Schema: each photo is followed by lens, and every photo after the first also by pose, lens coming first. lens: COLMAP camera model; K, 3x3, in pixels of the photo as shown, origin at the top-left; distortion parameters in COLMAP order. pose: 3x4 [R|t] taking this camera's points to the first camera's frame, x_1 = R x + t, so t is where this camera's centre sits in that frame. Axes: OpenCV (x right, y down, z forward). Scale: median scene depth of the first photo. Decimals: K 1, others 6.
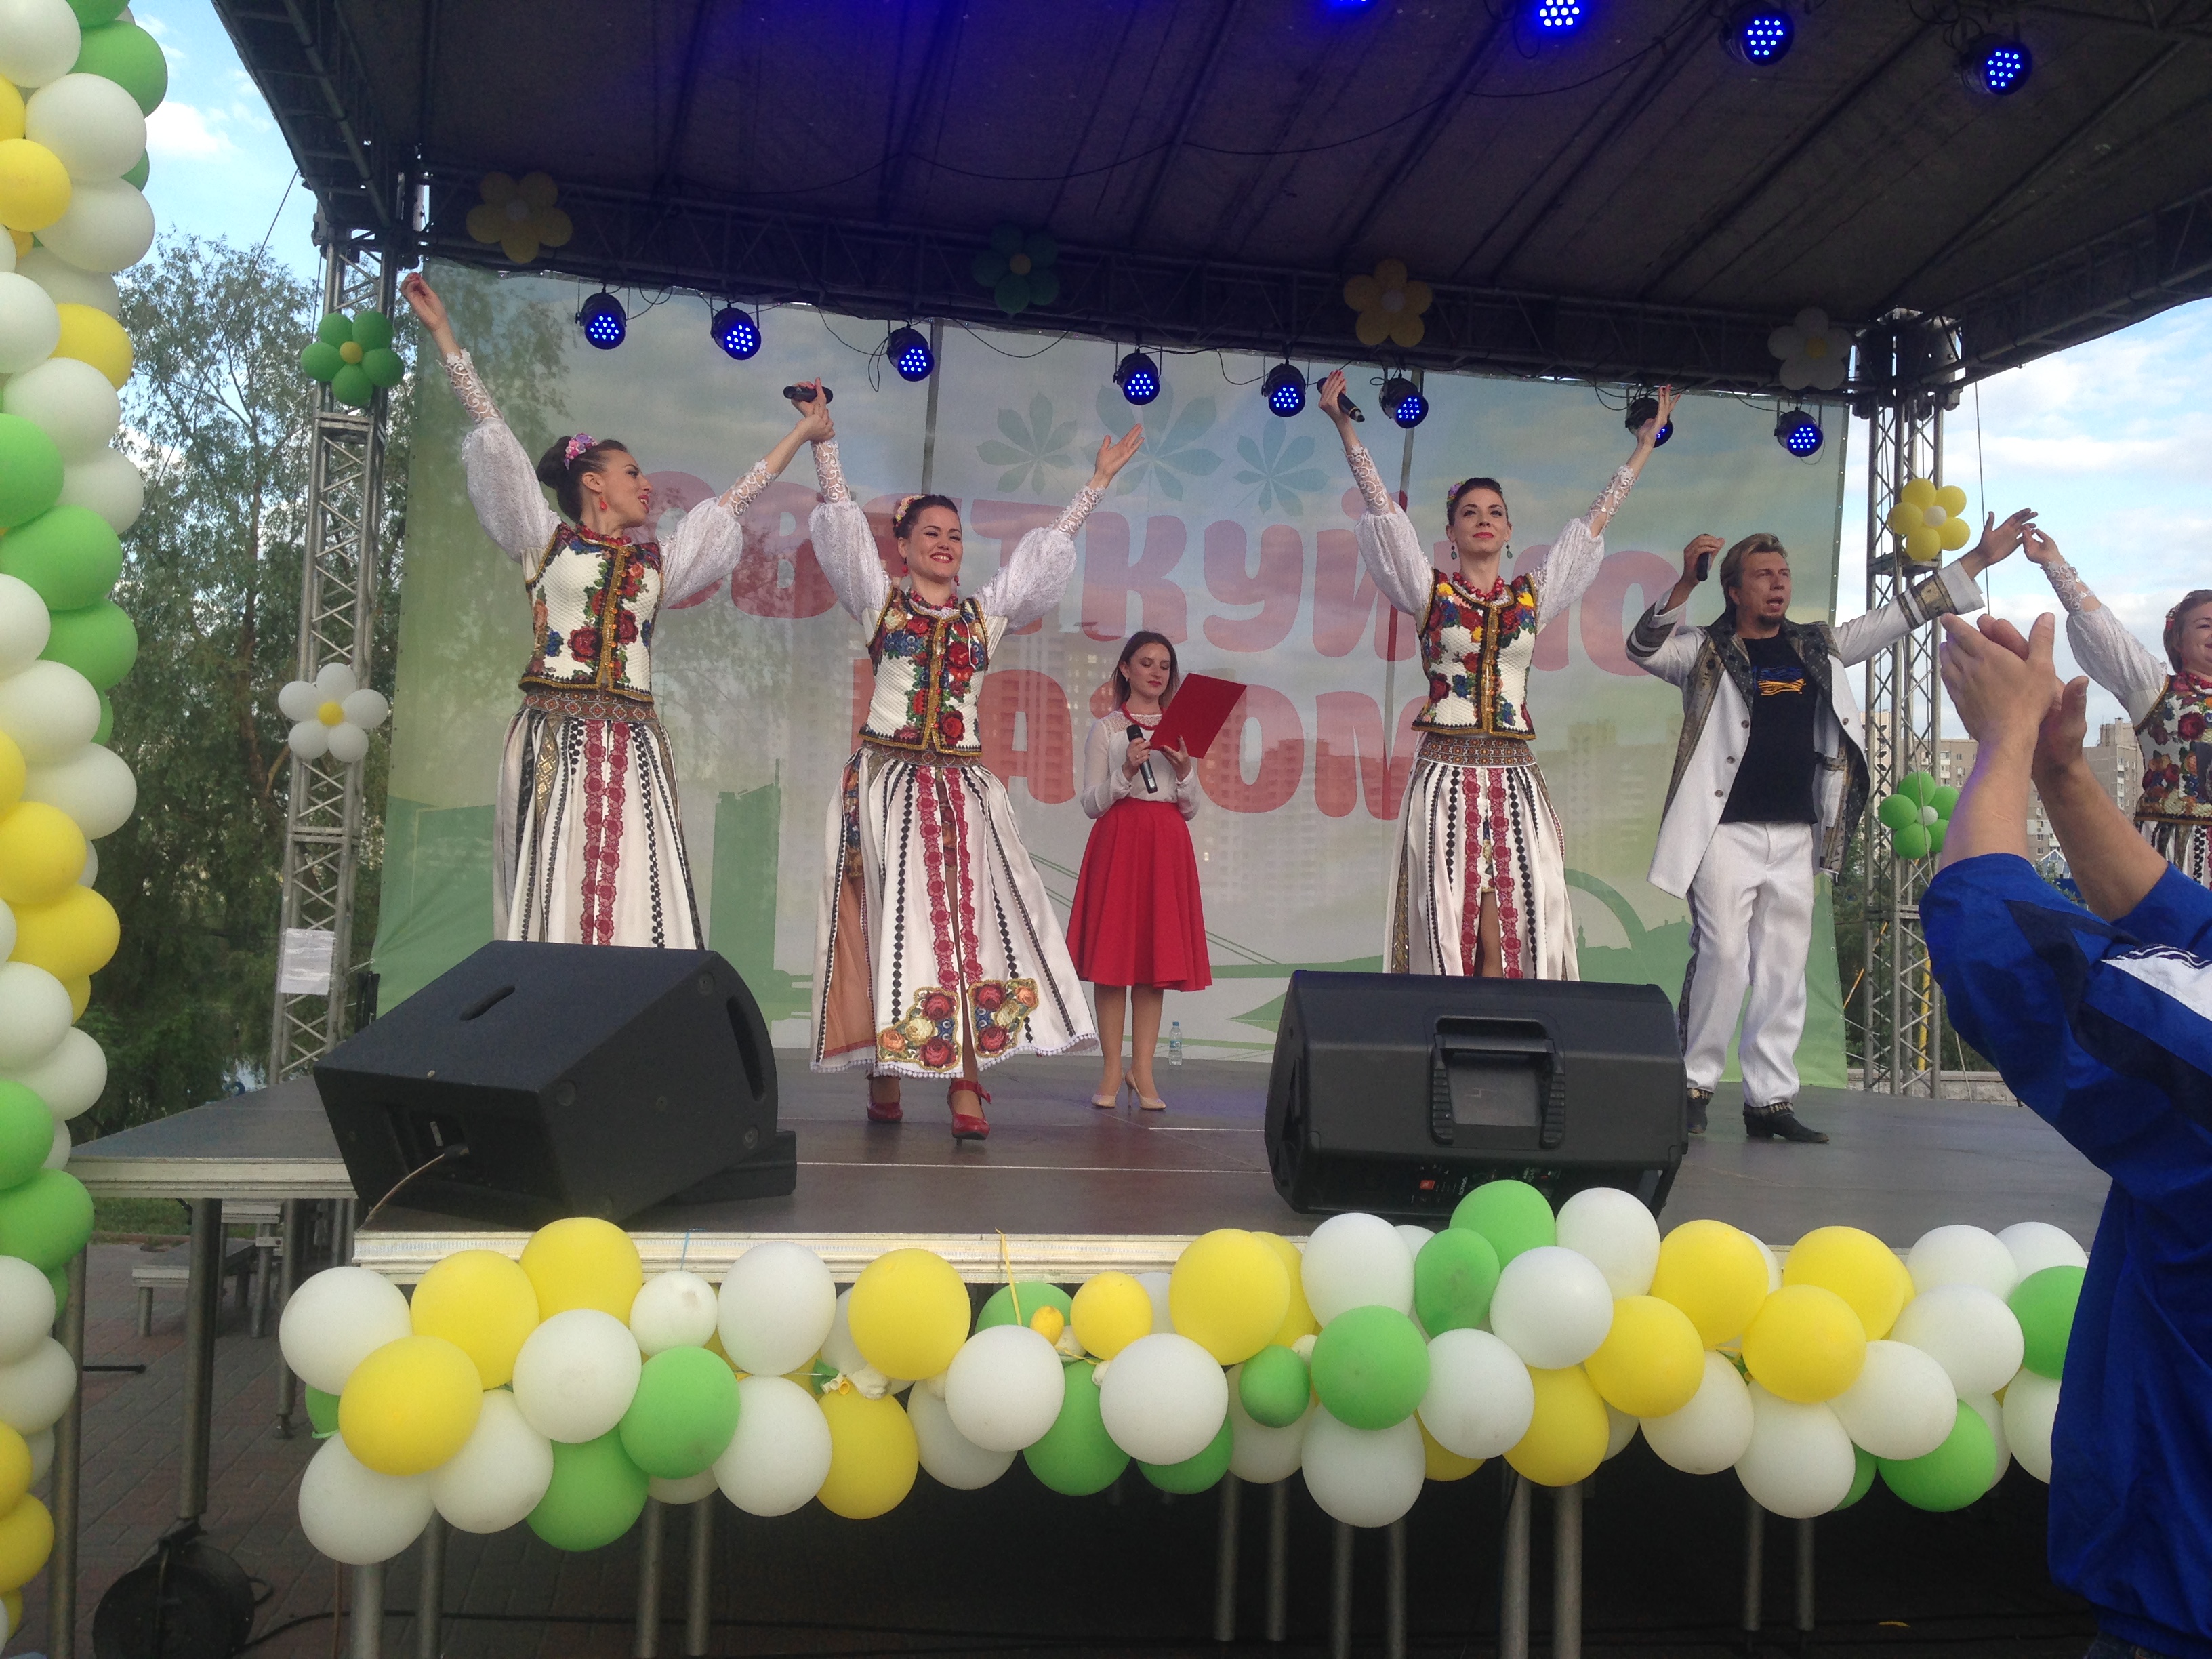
lens RADIAL K [[2445.1, 0, 1114.4], [0, 2445.1, 828.4], [0, 0, 1]] dist [0.309155, -0.658353]
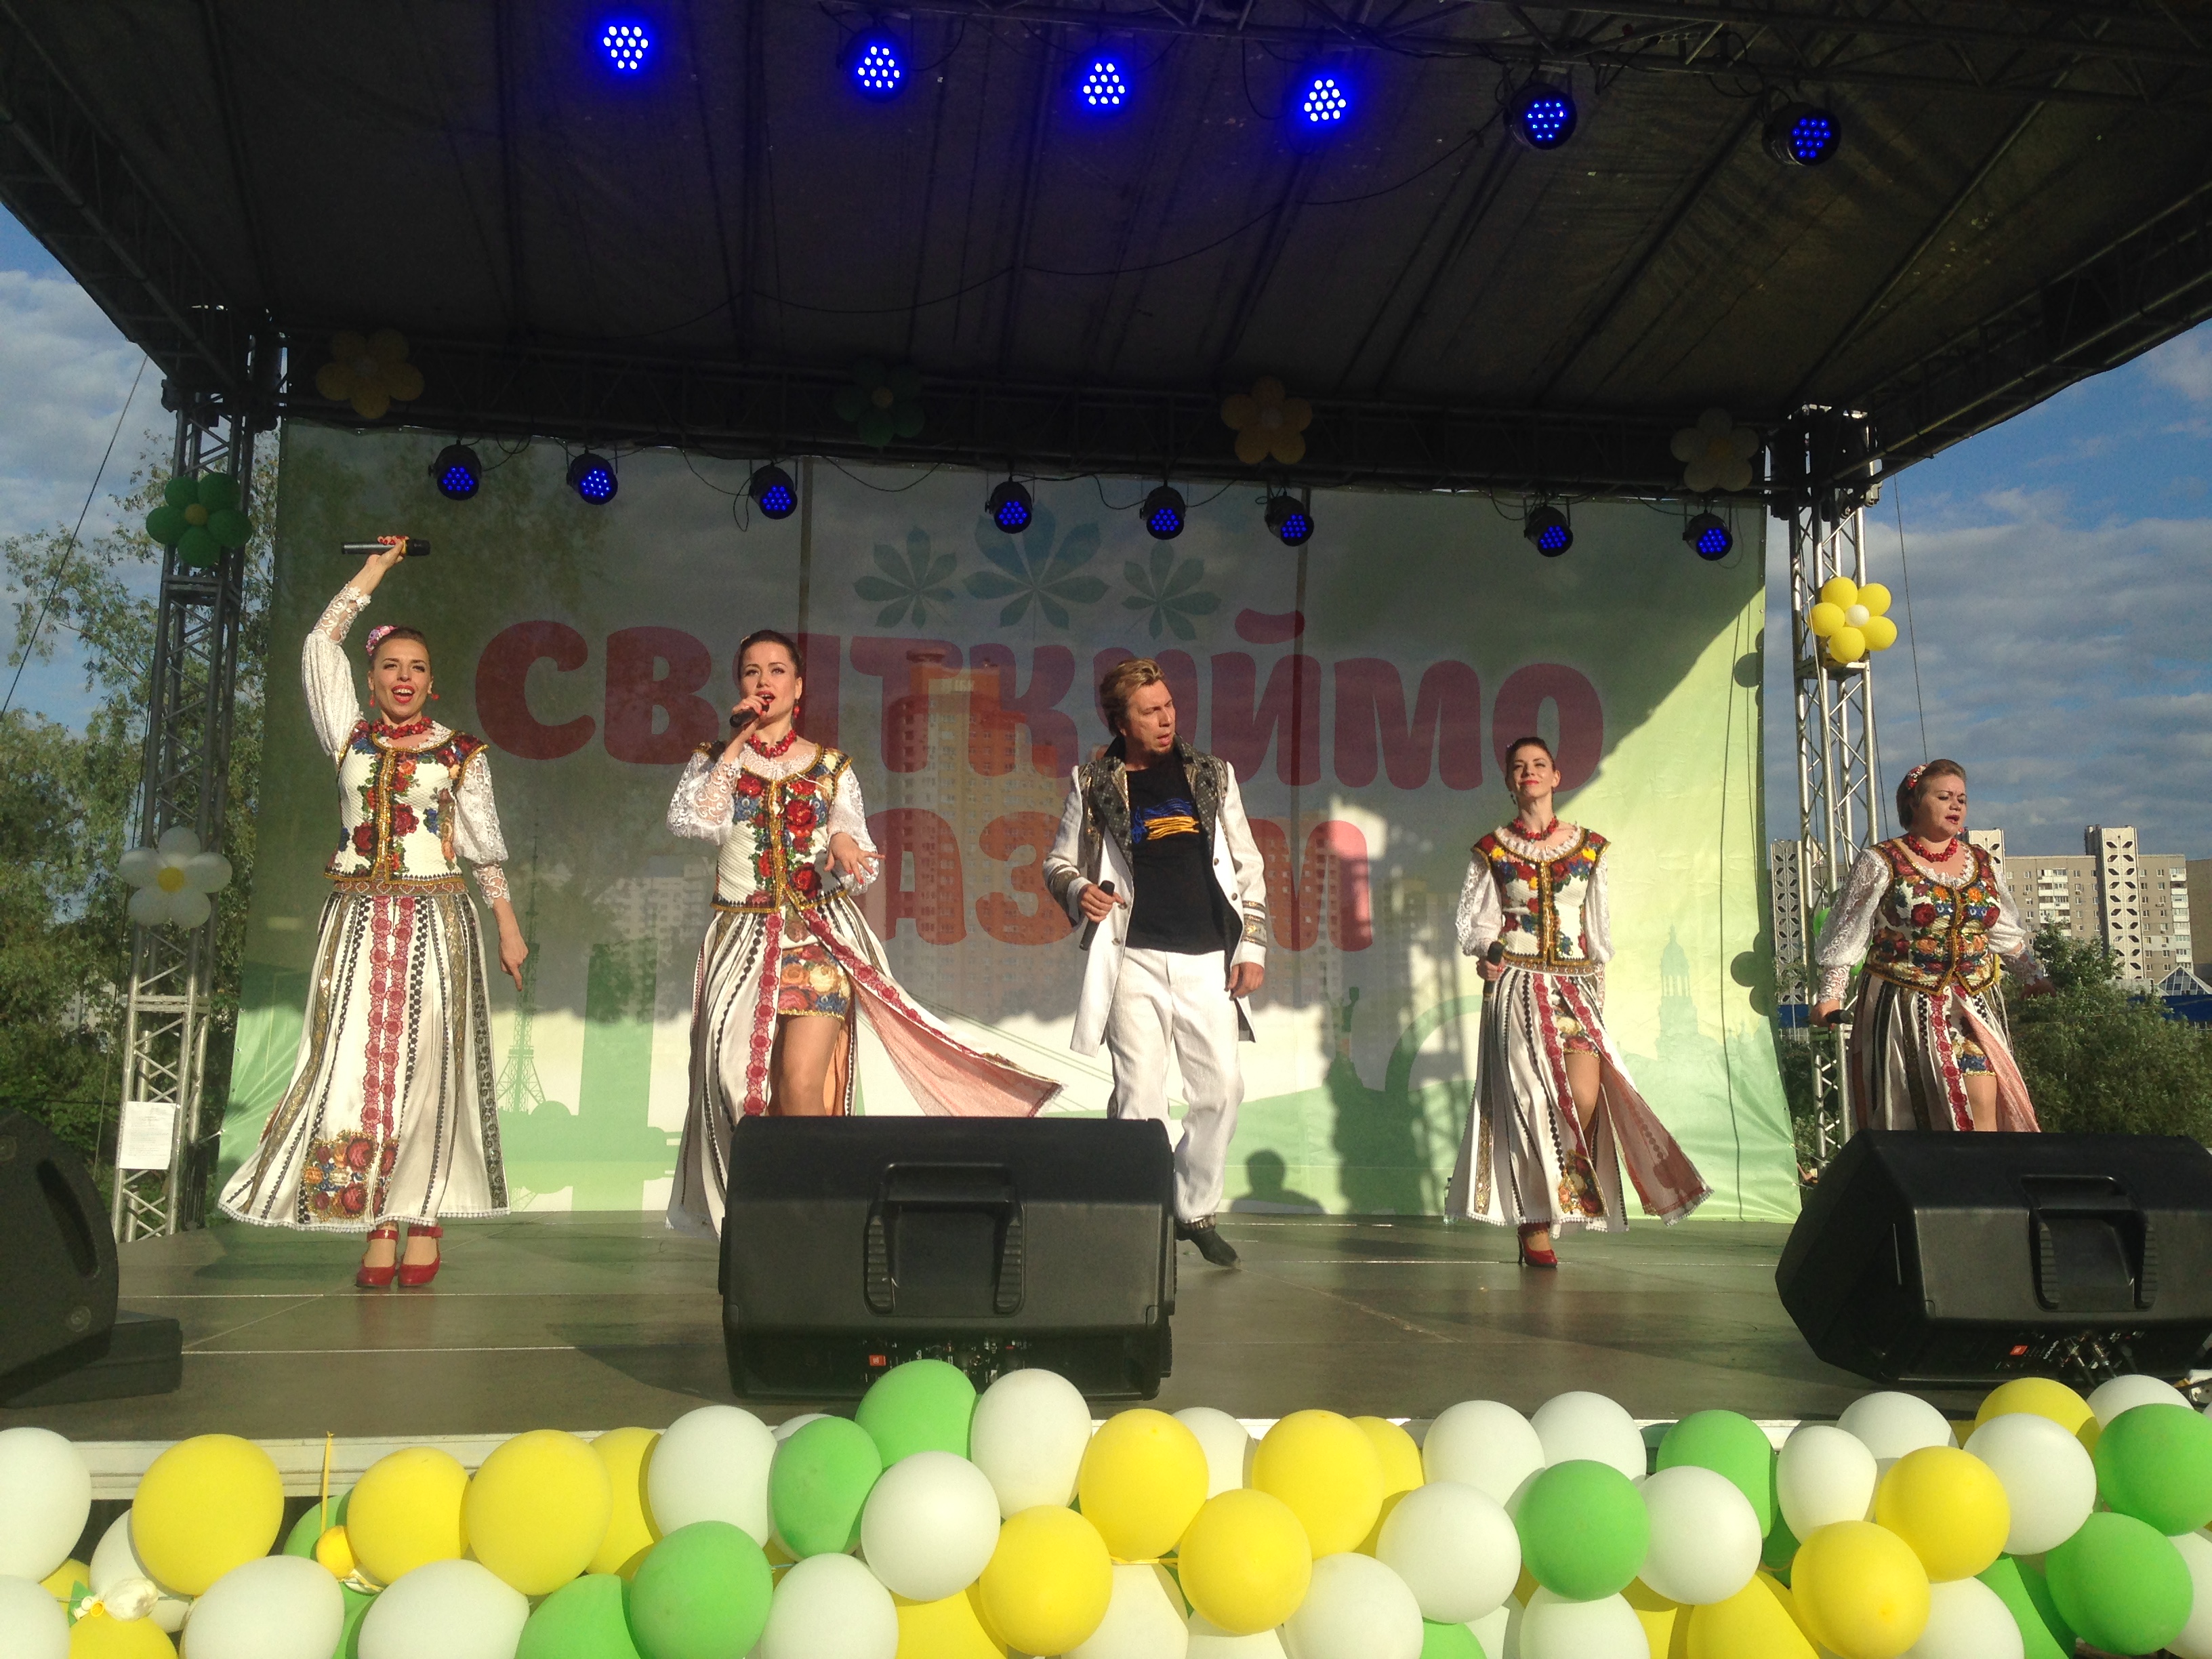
lens RADIAL K [[2445.1, 0, 1114.4], [0, 2445.1, 828.4], [0, 0, 1]] dist [0.309155, -0.658353]
pose [[0.996370, -0.033762, -0.078153, 0.122866], [0.029122, 0.997787, -0.059771, 0.003605], [0.079998, 0.057278, 0.995148, 0.044044]]
